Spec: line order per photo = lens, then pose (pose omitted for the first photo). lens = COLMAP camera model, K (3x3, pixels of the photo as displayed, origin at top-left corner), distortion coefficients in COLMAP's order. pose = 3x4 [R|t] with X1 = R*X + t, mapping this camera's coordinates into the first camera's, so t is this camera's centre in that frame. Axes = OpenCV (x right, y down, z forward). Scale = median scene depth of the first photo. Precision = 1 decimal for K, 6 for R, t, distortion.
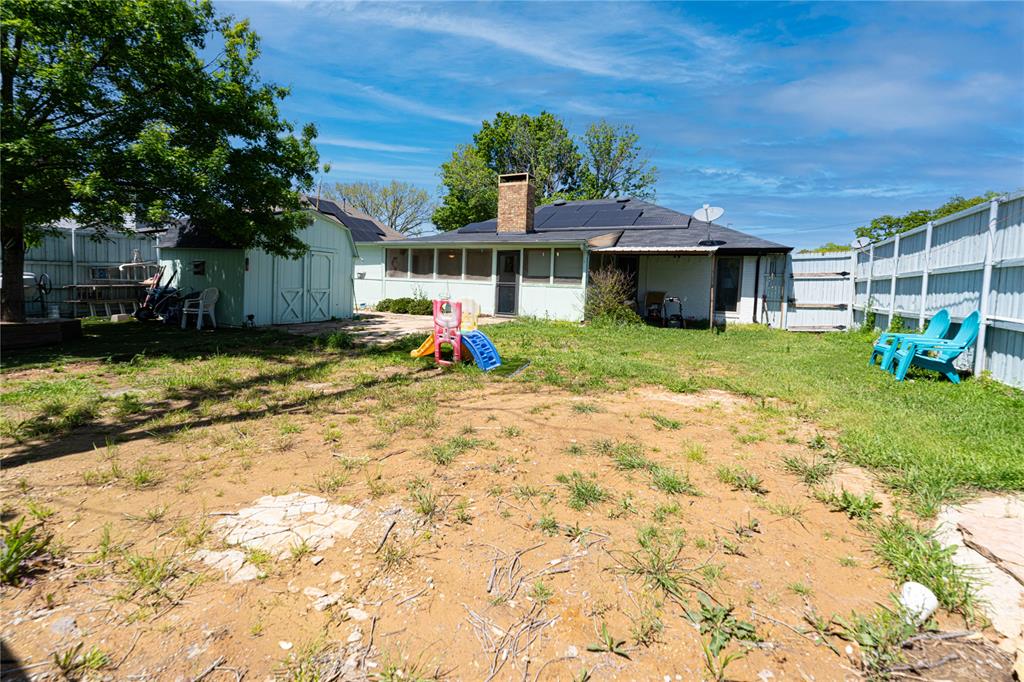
lens RADIAL K [[407.1, 0, 520.2], [0, 407.1, 342.2], [0, 0, 1]] dist [-0.001810, -0.000765]
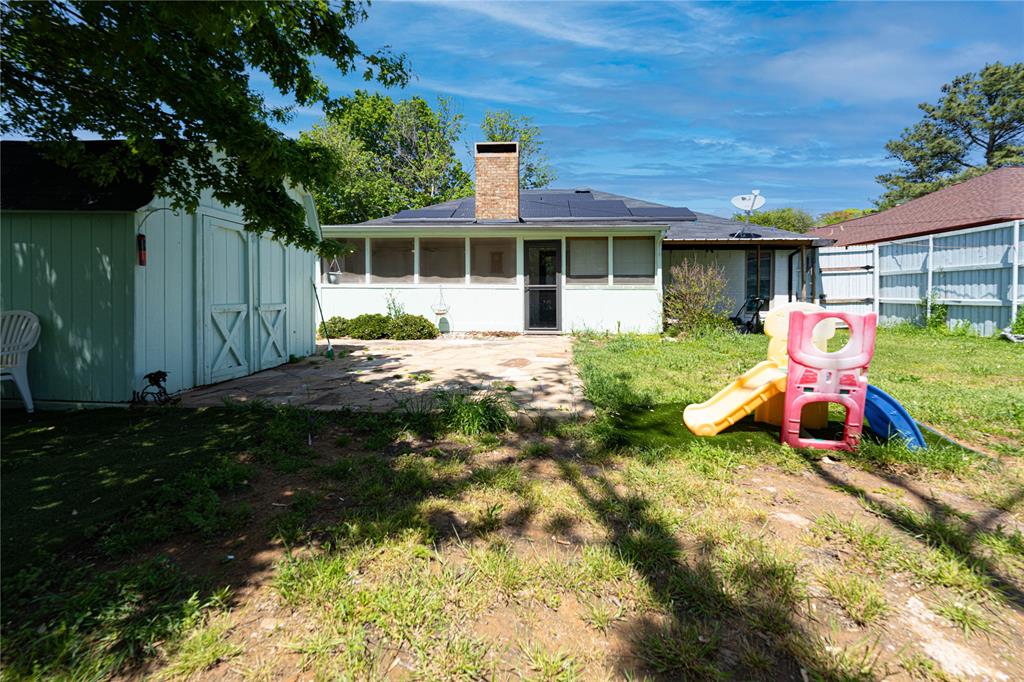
lens RADIAL K [[411.8, 0, 502.9], [0, 411.8, 339.1], [0, 0, 1]] dist [-0.001250, -0.000175]
pose [[0.928042, -0.071878, 0.365475, -0.384867], [0.081898, 0.996569, -0.011965, -0.052972], [-0.363361, 0.041035, 0.930744, 0.381317]]
